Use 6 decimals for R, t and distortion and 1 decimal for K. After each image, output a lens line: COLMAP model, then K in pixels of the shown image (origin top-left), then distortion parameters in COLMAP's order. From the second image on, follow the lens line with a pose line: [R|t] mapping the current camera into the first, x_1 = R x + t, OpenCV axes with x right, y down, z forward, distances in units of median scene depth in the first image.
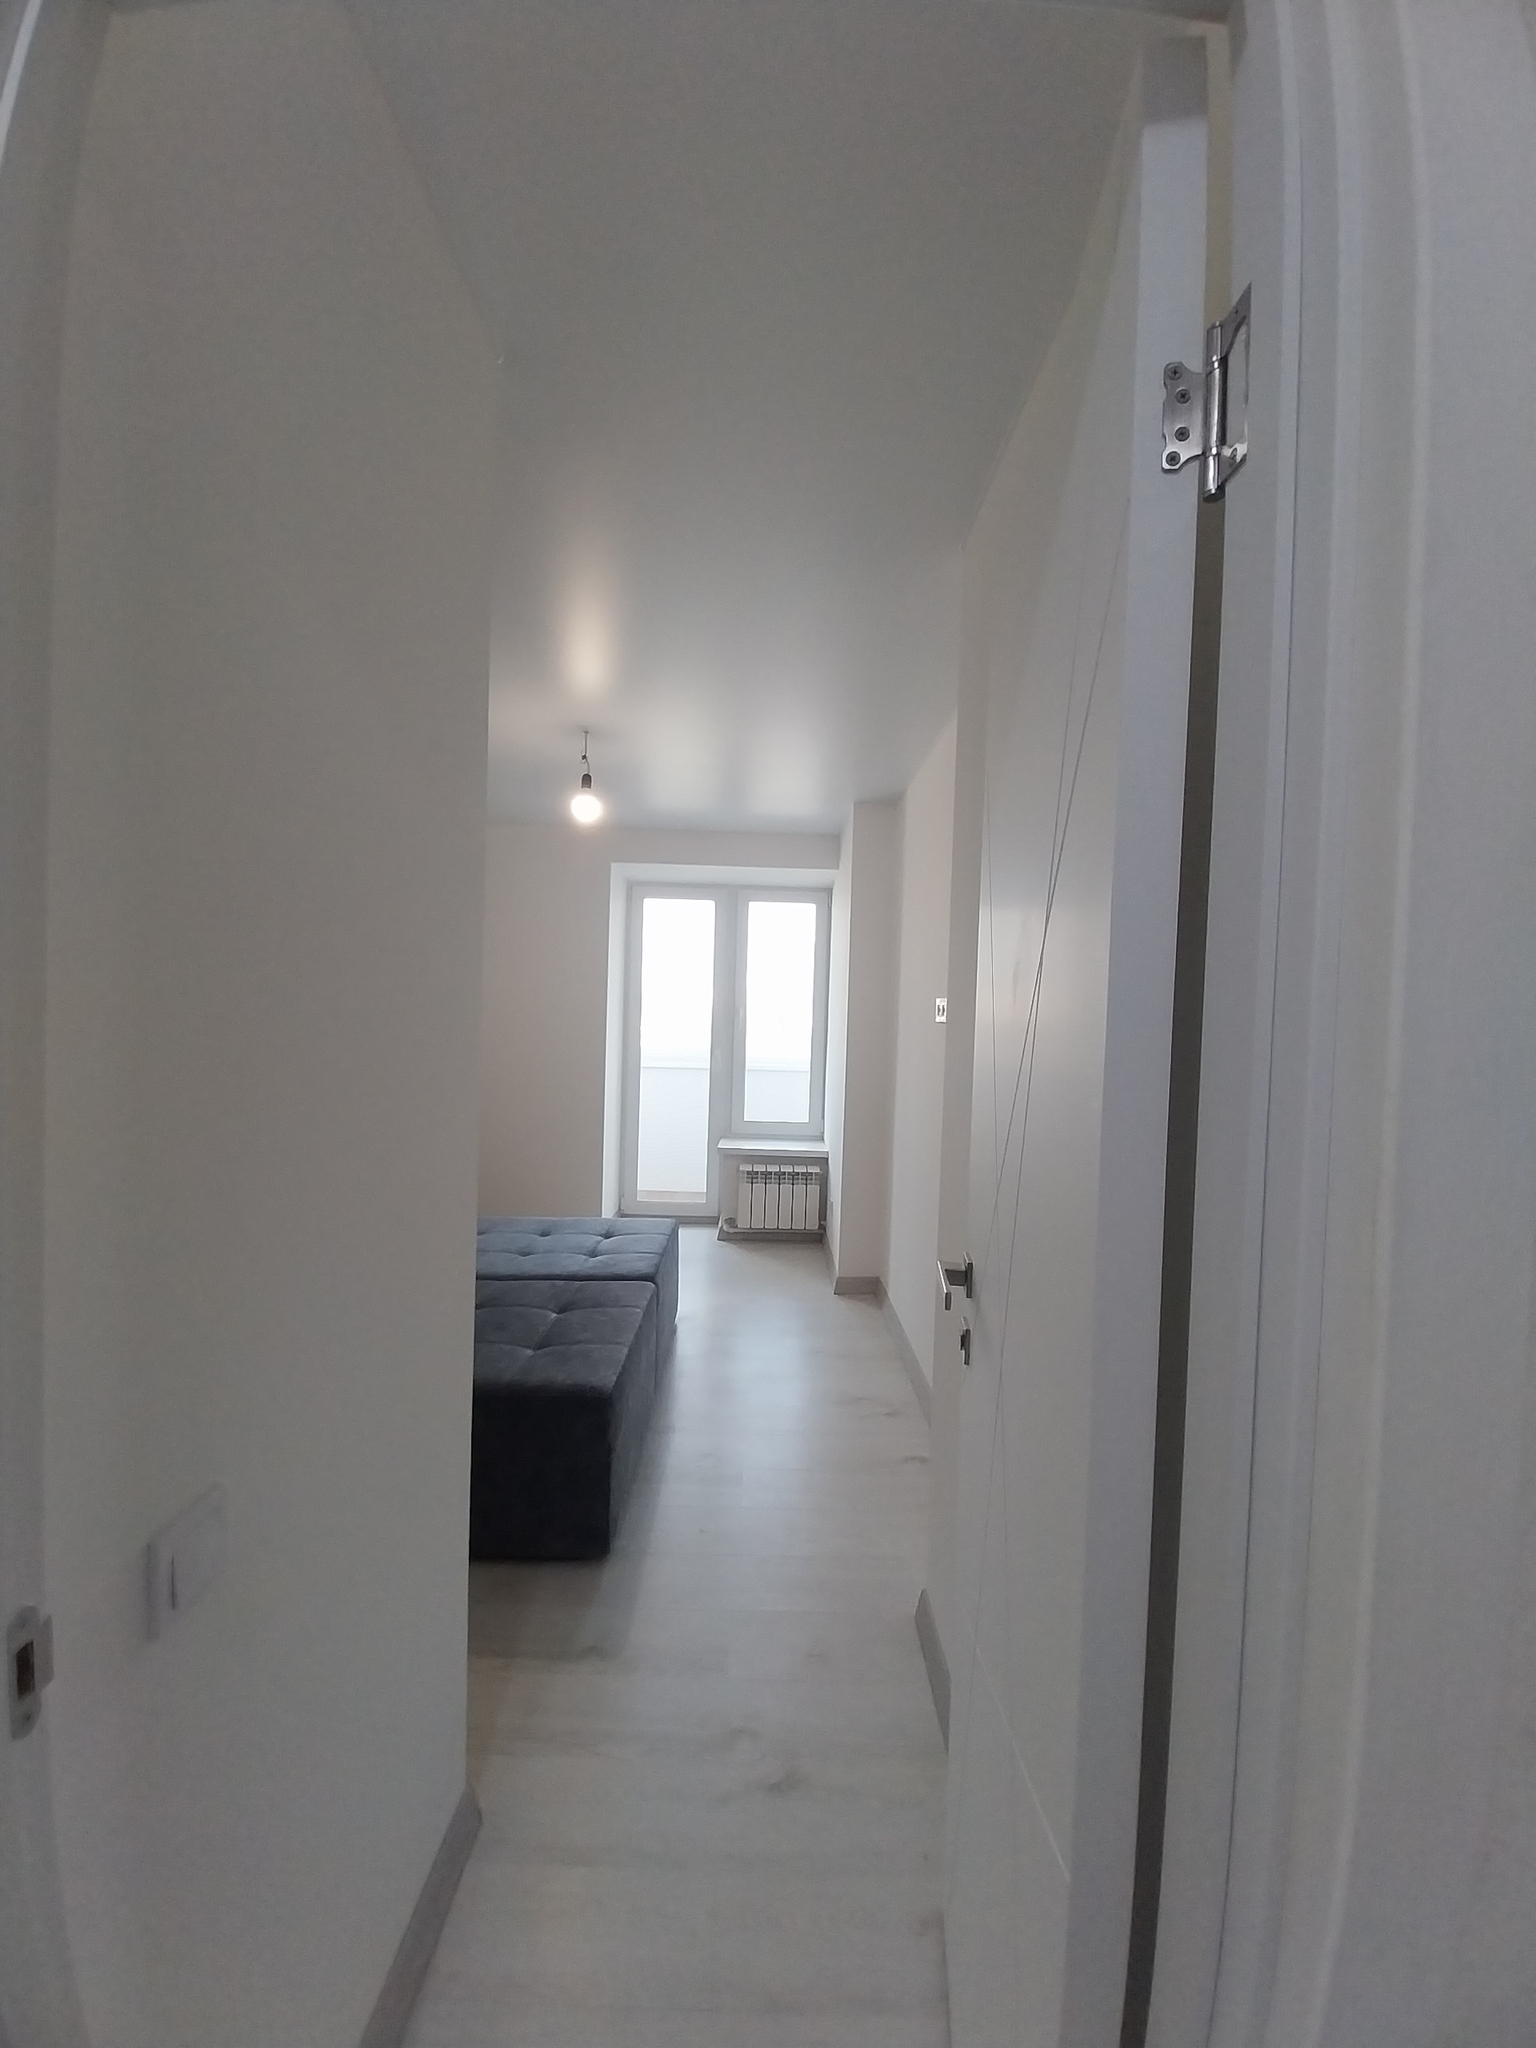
lens RADIAL K [[811.7, 0, 773.4], [0, 811.7, 1022.3], [0, 0, 1]] dist [0.003795, -0.007762]
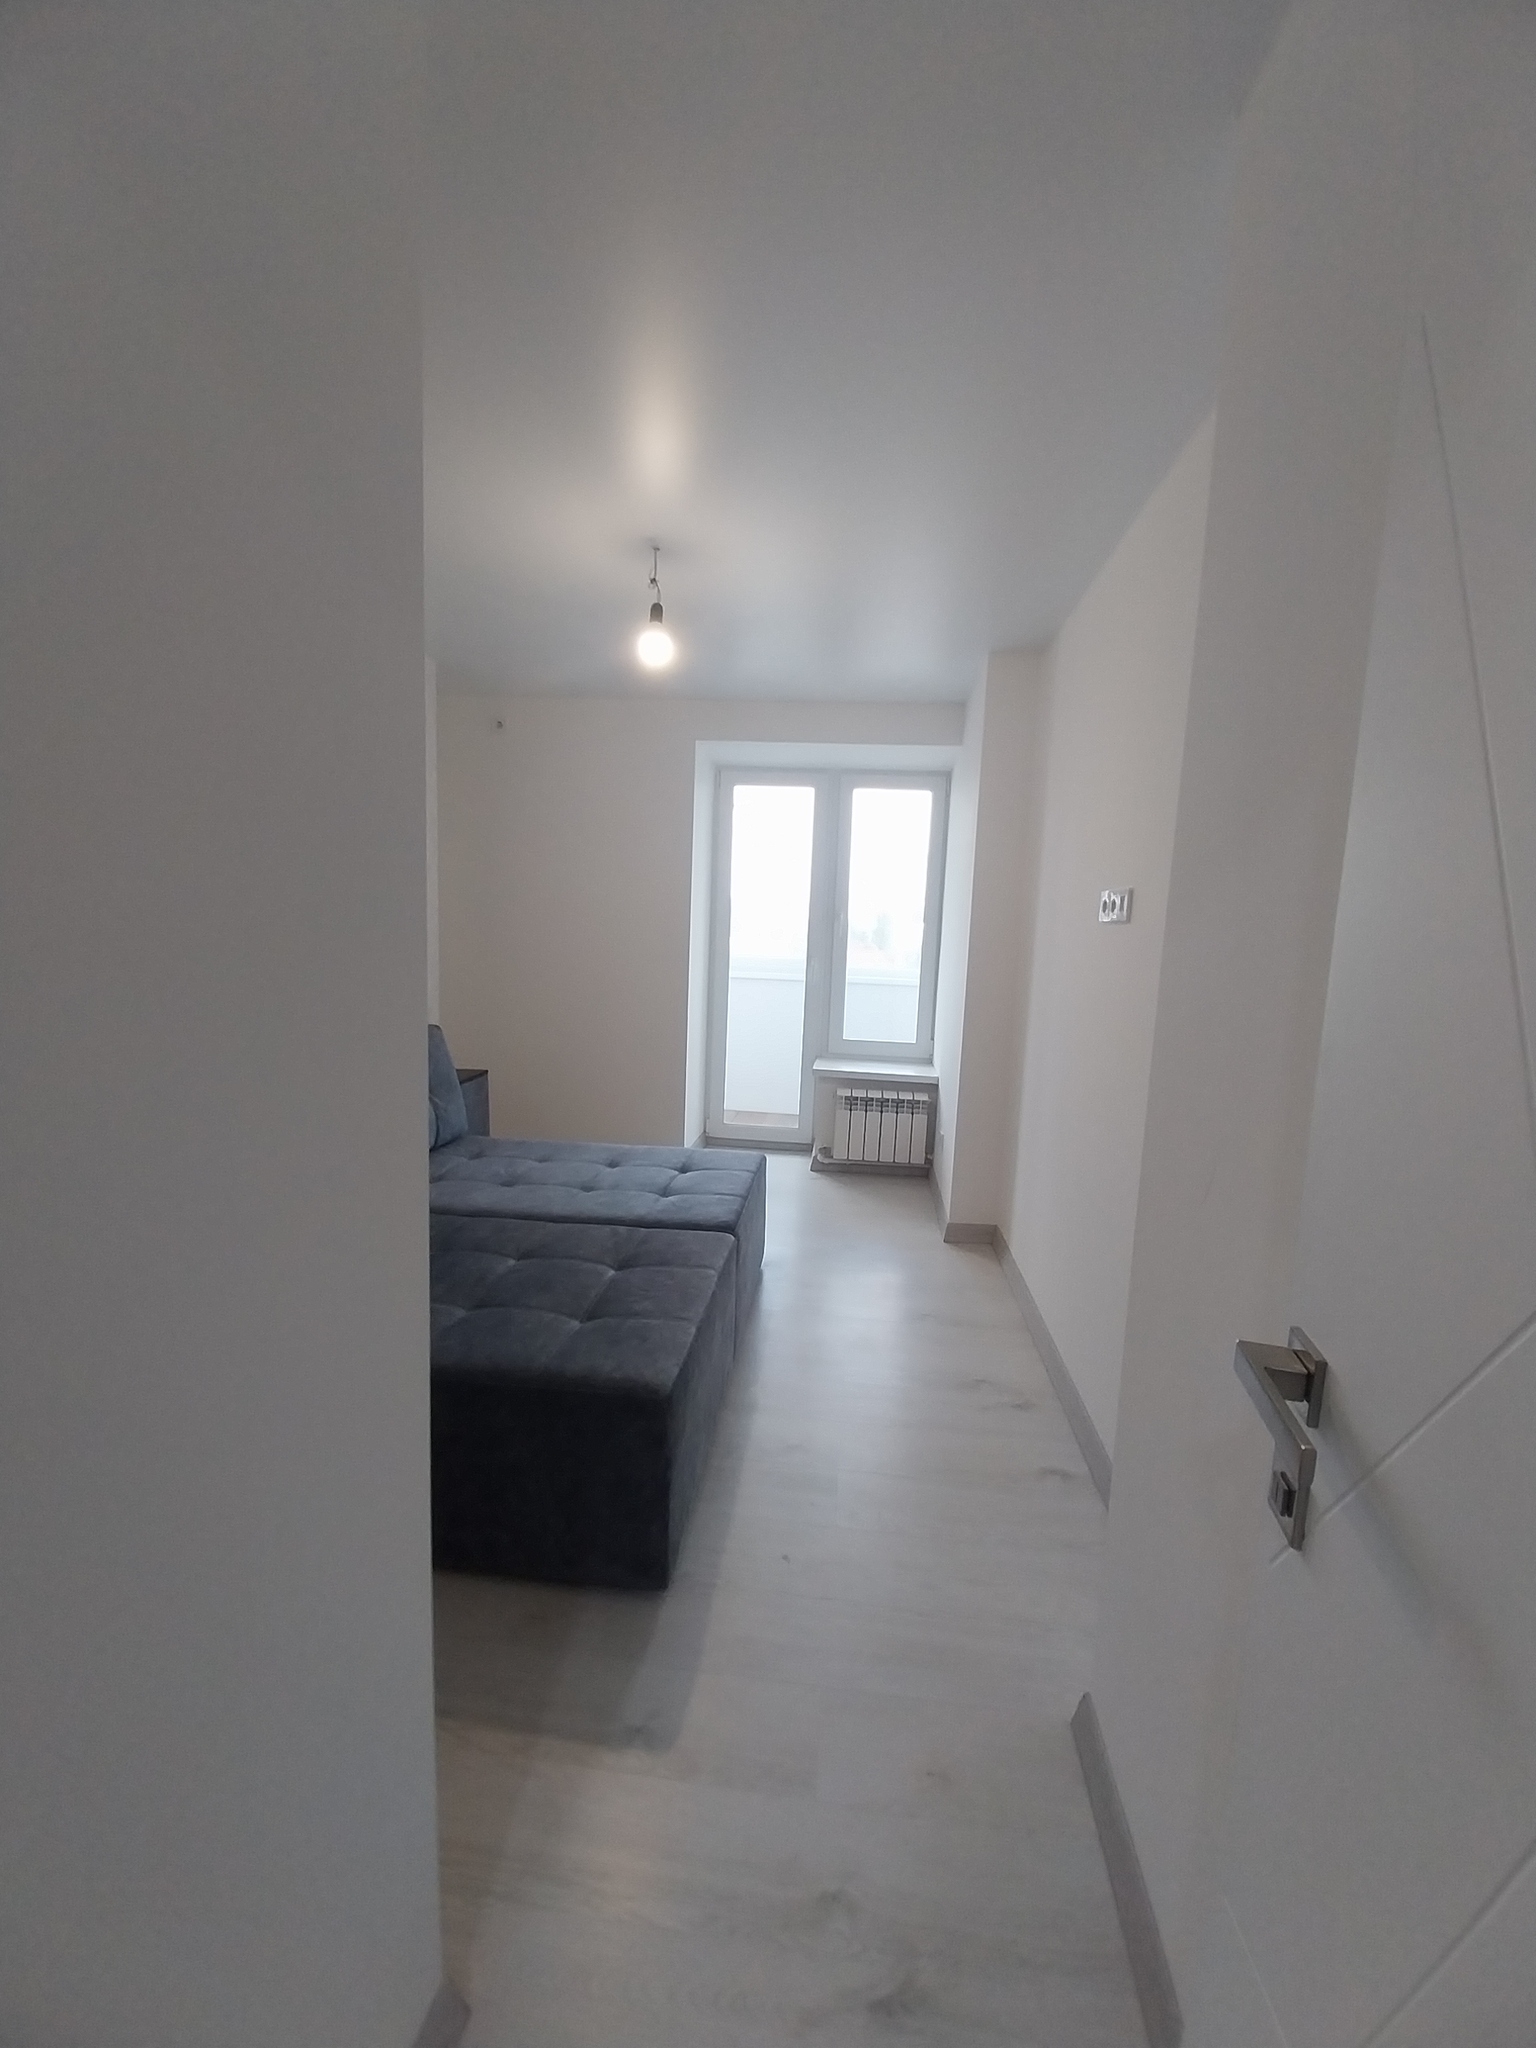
lens RADIAL K [[811.7, 0, 785.5], [0, 811.7, 1022.5], [0, 0, 1]] dist [0.003795, -0.007762]
pose [[0.994596, 0.024095, -0.100988, -0.013712], [-0.013534, 0.994487, 0.103985, 0.015912], [0.102936, -0.102056, 0.989439, 0.173565]]
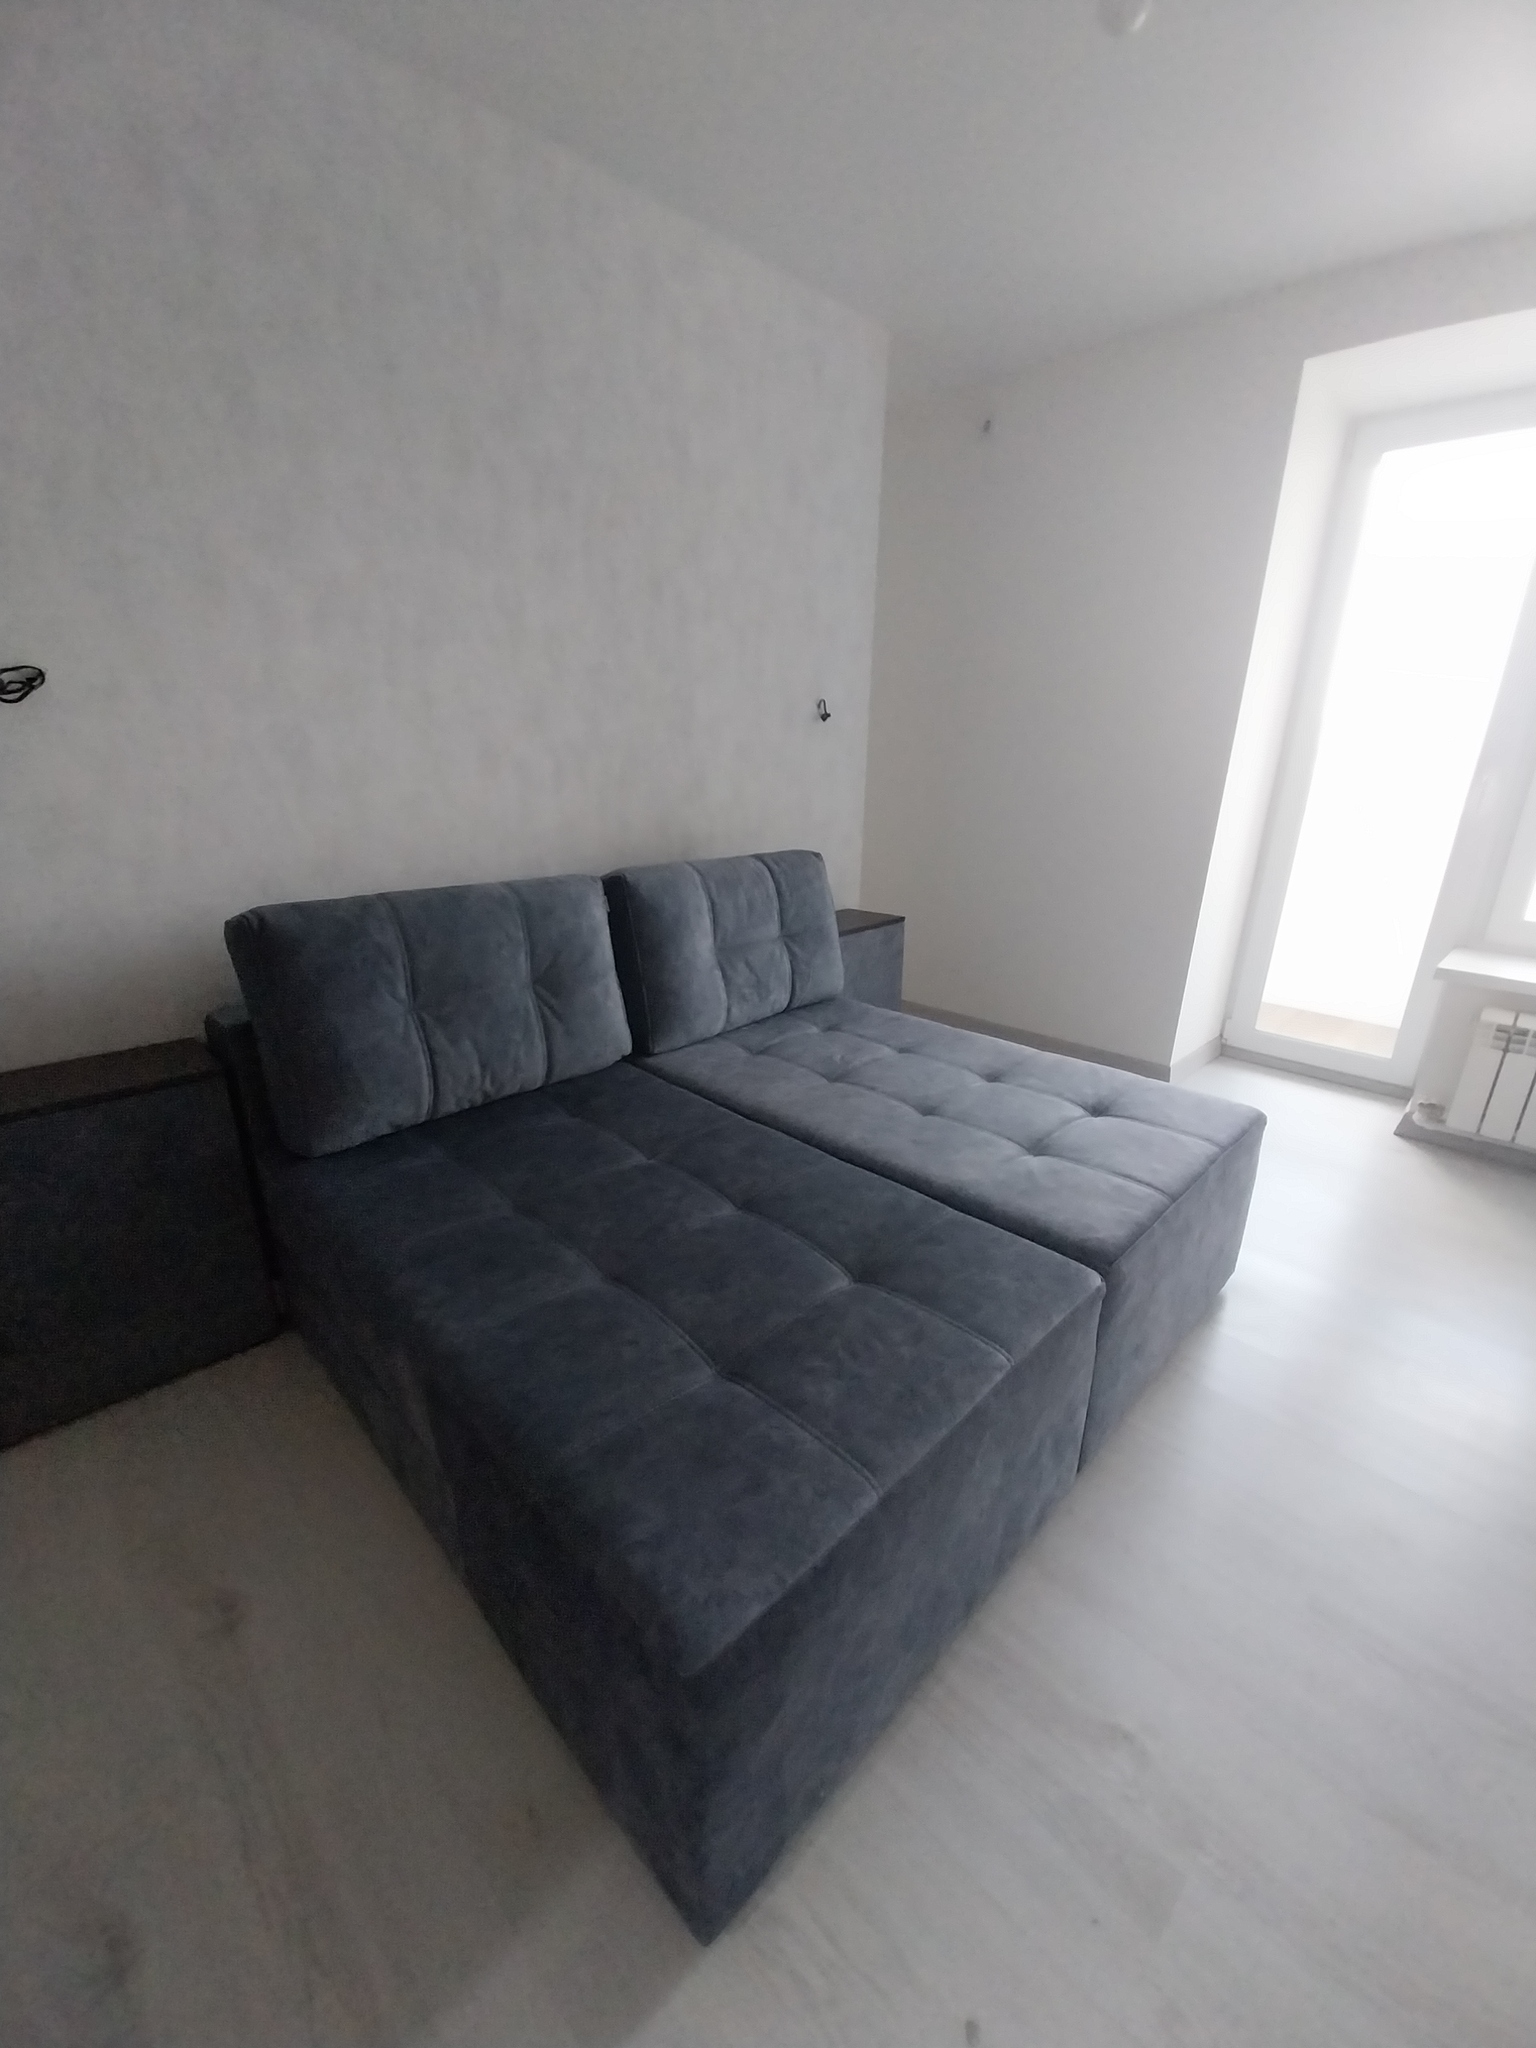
lens RADIAL K [[811.7, 0, 767.9], [0, 811.7, 1042.3], [0, 0, 1]] dist [0.003795, -0.007762]
pose [[0.694780, 0.220752, -0.684507, -0.003151], [0.004052, 0.950515, 0.310653, 0.057723], [0.719211, -0.218609, 0.659504, 0.513066]]
